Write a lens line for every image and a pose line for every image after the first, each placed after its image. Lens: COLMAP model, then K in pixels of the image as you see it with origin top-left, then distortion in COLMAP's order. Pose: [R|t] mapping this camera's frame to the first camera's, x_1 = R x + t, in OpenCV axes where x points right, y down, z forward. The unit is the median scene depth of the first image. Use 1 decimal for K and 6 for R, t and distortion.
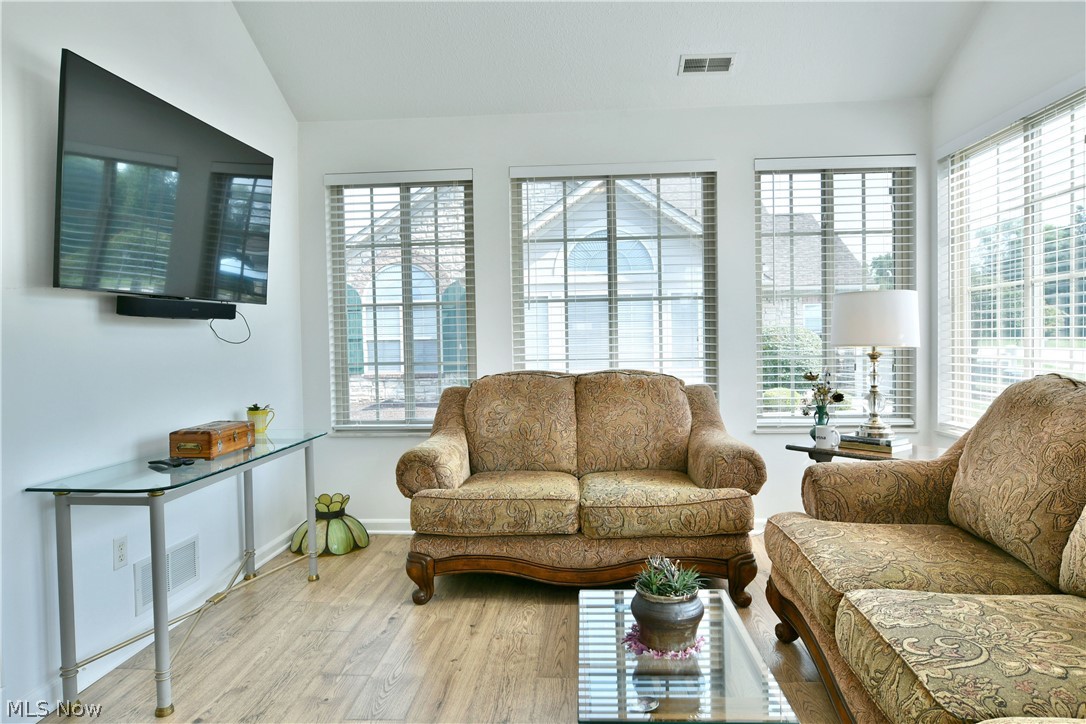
lens RADIAL K [[681.7, 0, 541.6], [0, 681.7, 344.0], [0, 0, 1]] dist [0.003320, 0.000425]
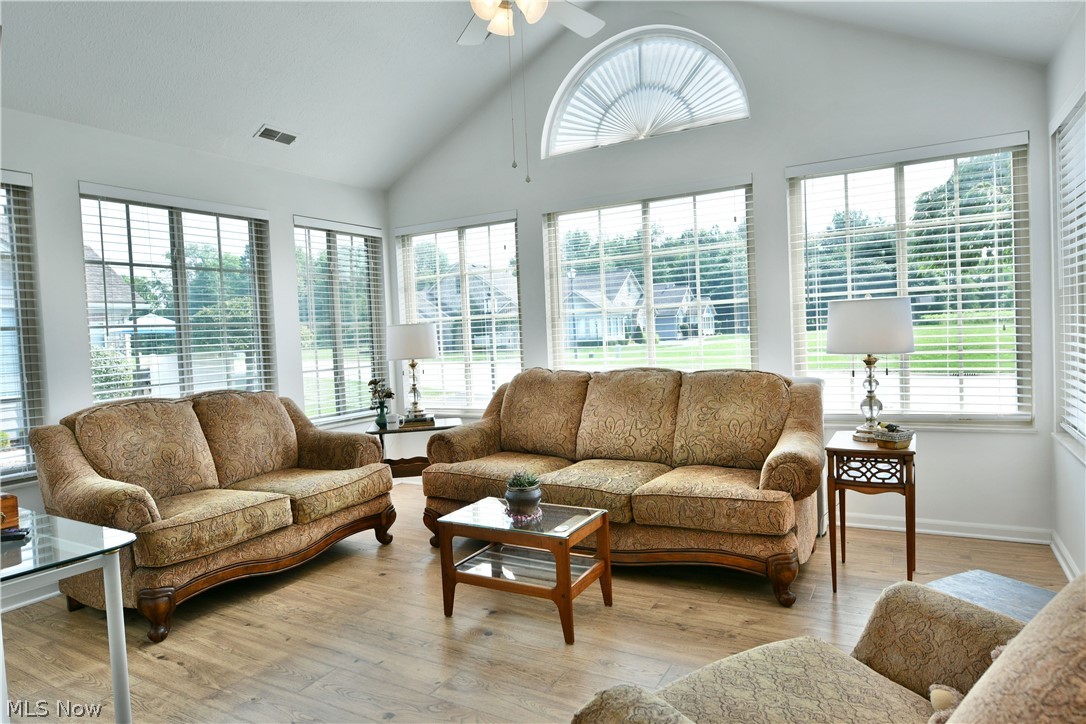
lens RADIAL K [[655.0, 0, 543.3], [0, 655.0, 366.4], [0, 0, 1]] dist [-0.013807, -0.001863]
pose [[0.446206, -0.046755, 0.893708, -0.699494], [0.054343, 0.998207, 0.025090, 0.000853], [-0.893279, 0.037372, 0.447947, 0.086859]]
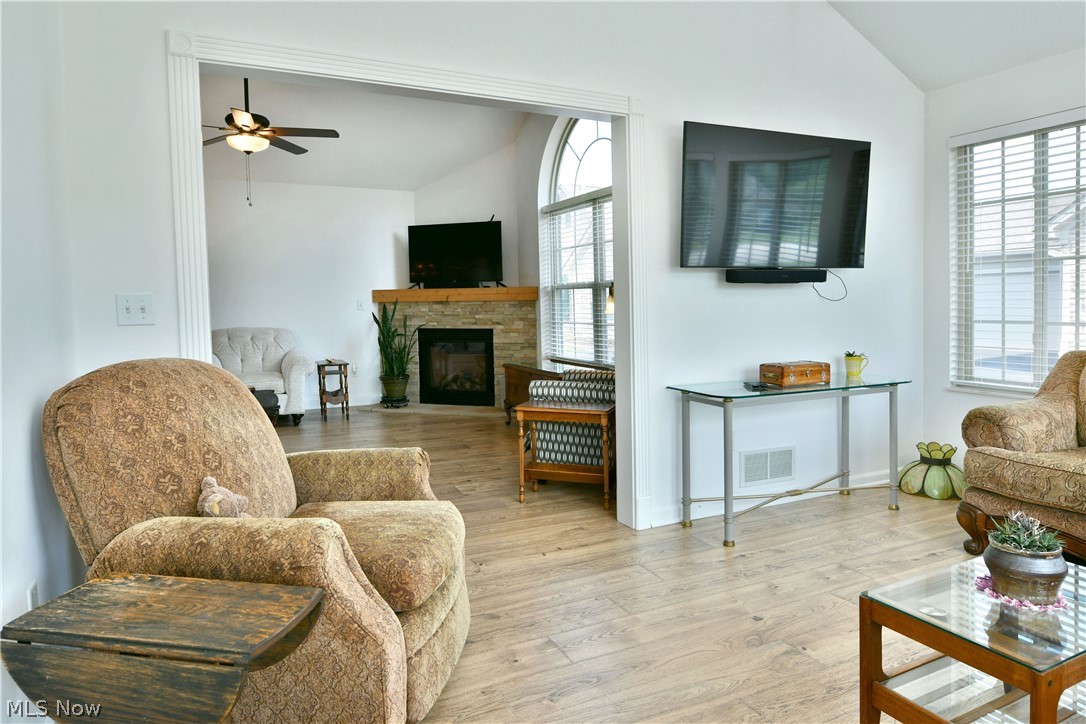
lens RADIAL K [[663.5, 0, 540.0], [0, 663.5, 343.4], [0, 0, 1]] dist [-0.034372, -0.001533]
pose [[0.483573, 0.059355, -0.873289, 0.331553], [-0.002287, 0.997780, 0.066550, -0.001819], [0.875301, -0.030184, 0.482636, -0.039812]]
